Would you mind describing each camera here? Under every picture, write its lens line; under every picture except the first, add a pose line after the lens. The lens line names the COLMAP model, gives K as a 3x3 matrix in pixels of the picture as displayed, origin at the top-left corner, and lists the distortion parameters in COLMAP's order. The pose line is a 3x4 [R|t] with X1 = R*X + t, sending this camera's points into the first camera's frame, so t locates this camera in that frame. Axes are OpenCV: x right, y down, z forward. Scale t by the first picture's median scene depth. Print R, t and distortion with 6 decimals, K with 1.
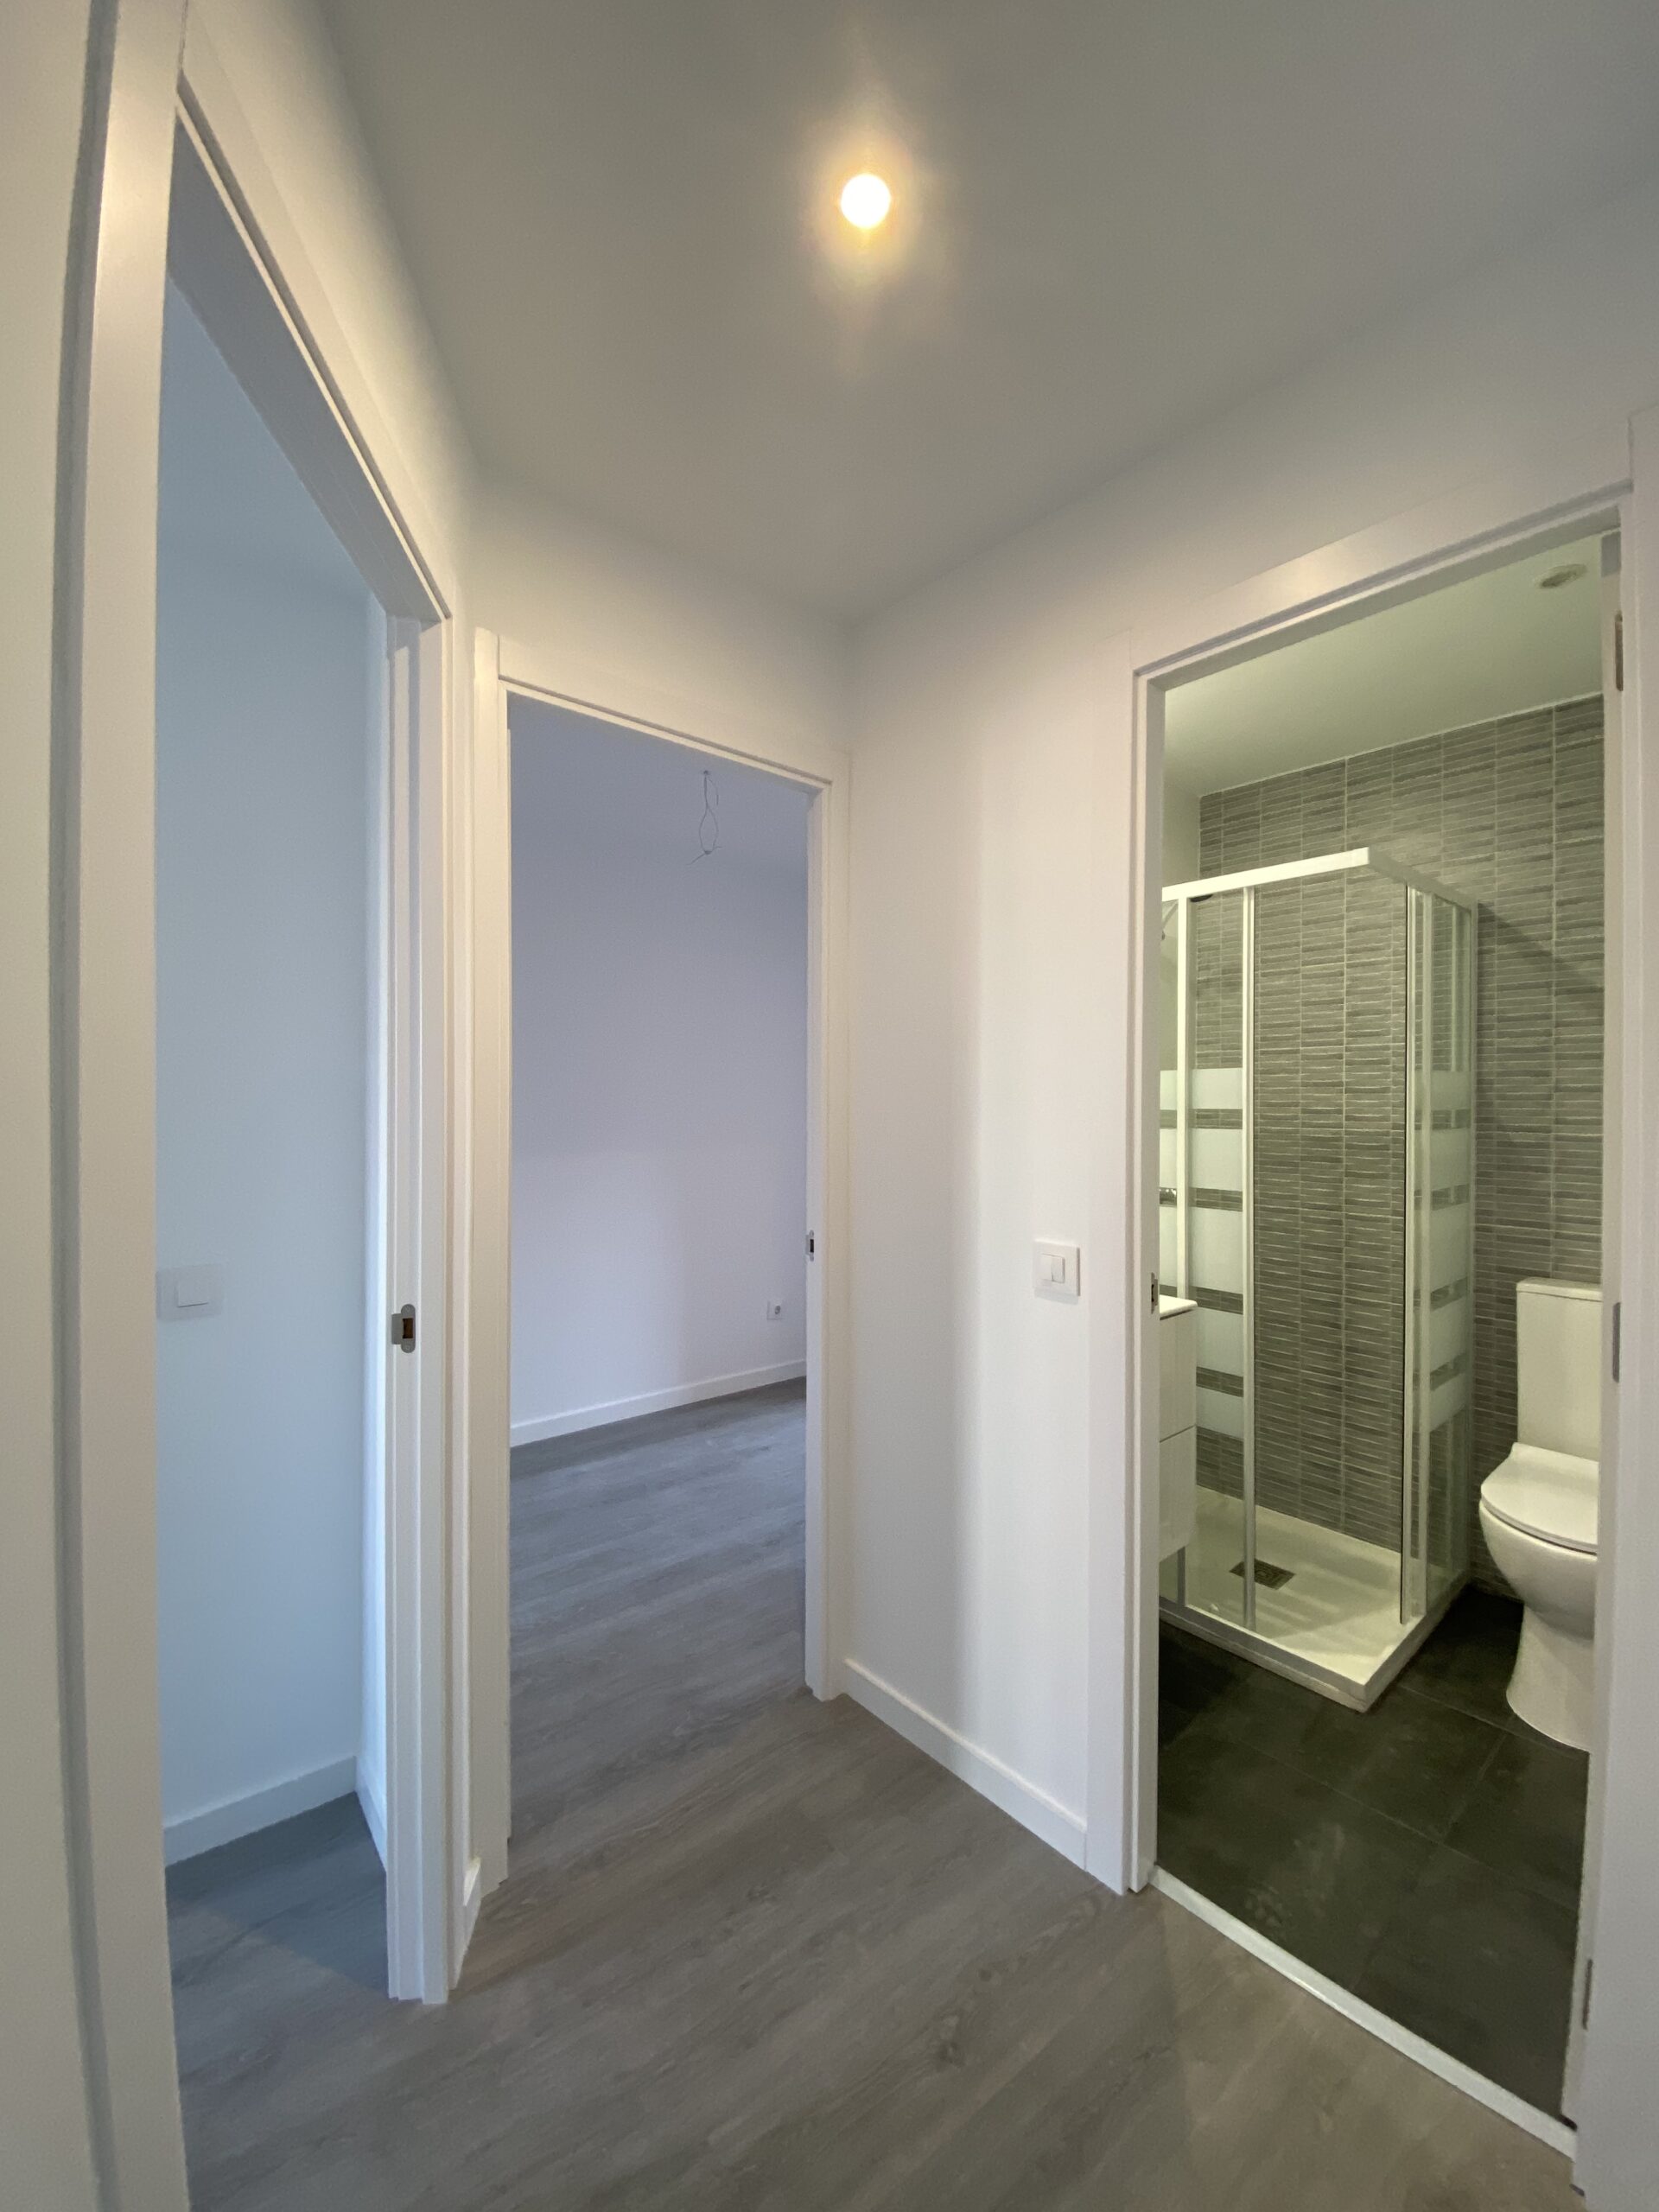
lens RADIAL K [[901.0, 0, 830.1], [0, 901.0, 1104.1], [0, 0, 1]] dist [-0.022660, -0.003238]
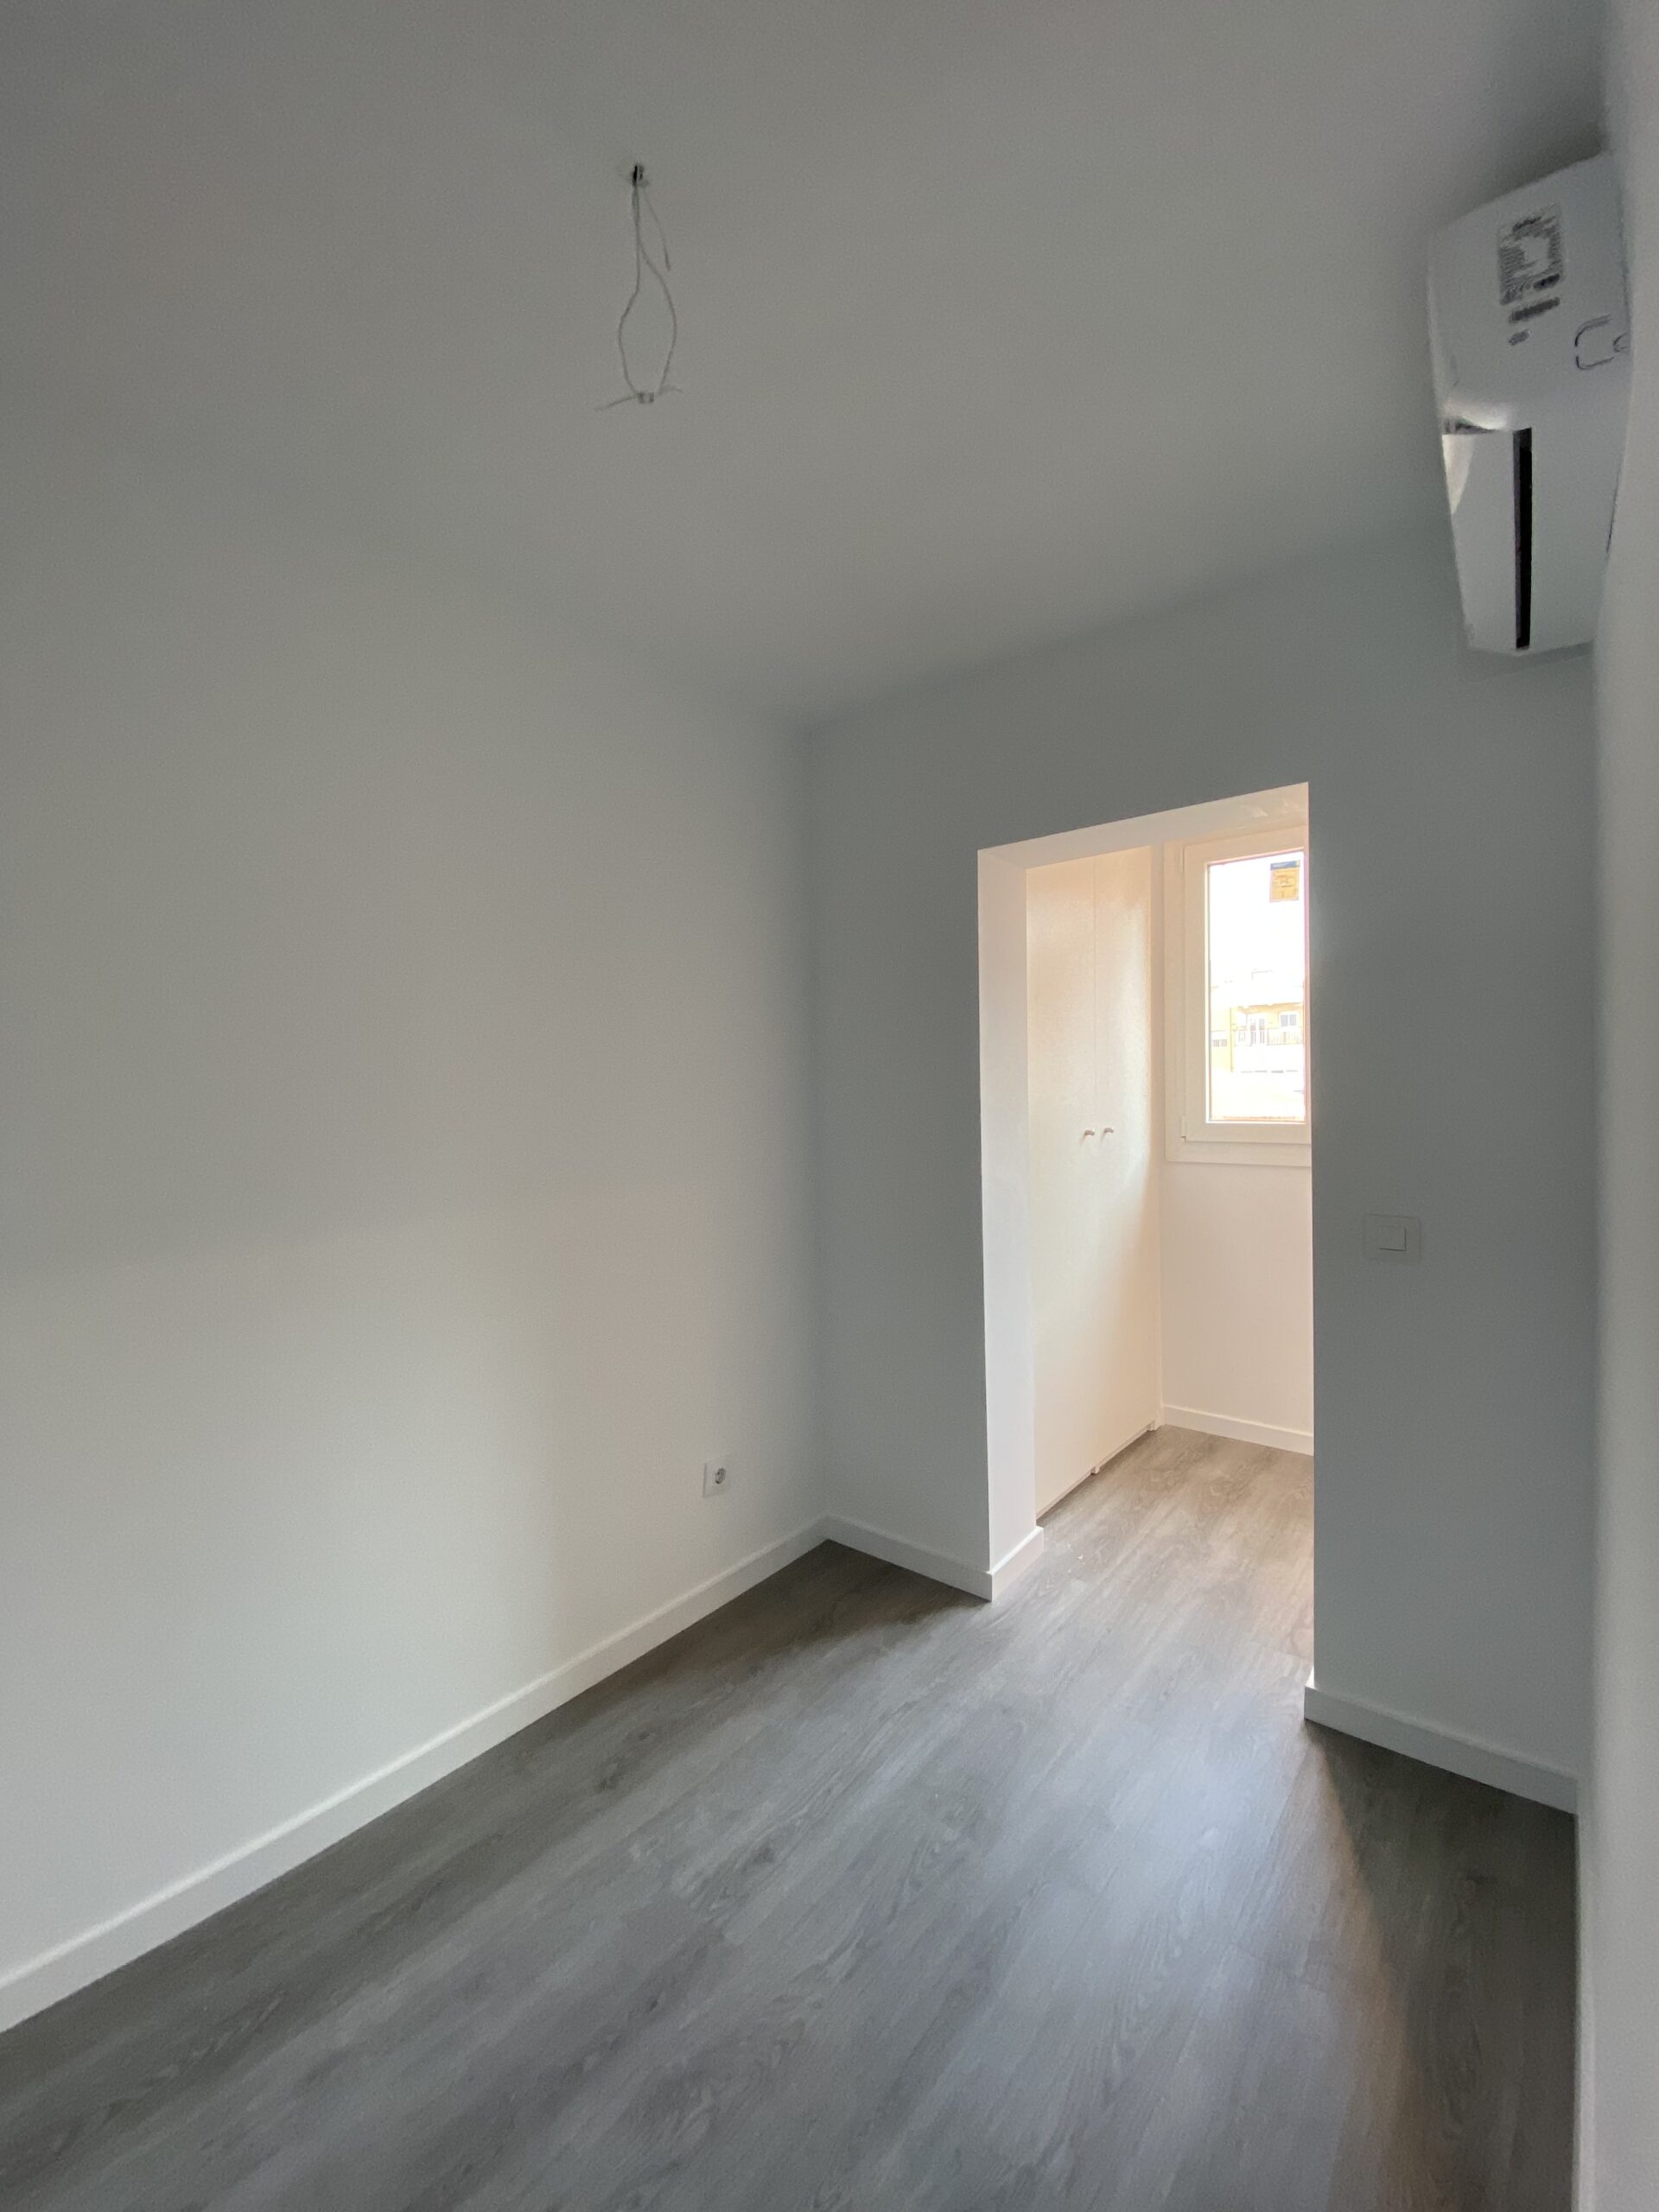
lens RADIAL K [[901.0, 0, 828.1], [0, 901.0, 1105.6], [0, 0, 1]] dist [-0.022660, -0.003238]
pose [[0.978757, -0.026527, 0.203303, -0.124242], [0.023212, 0.999556, 0.018674, -0.009845], [-0.203708, -0.013558, 0.978938, 0.559568]]
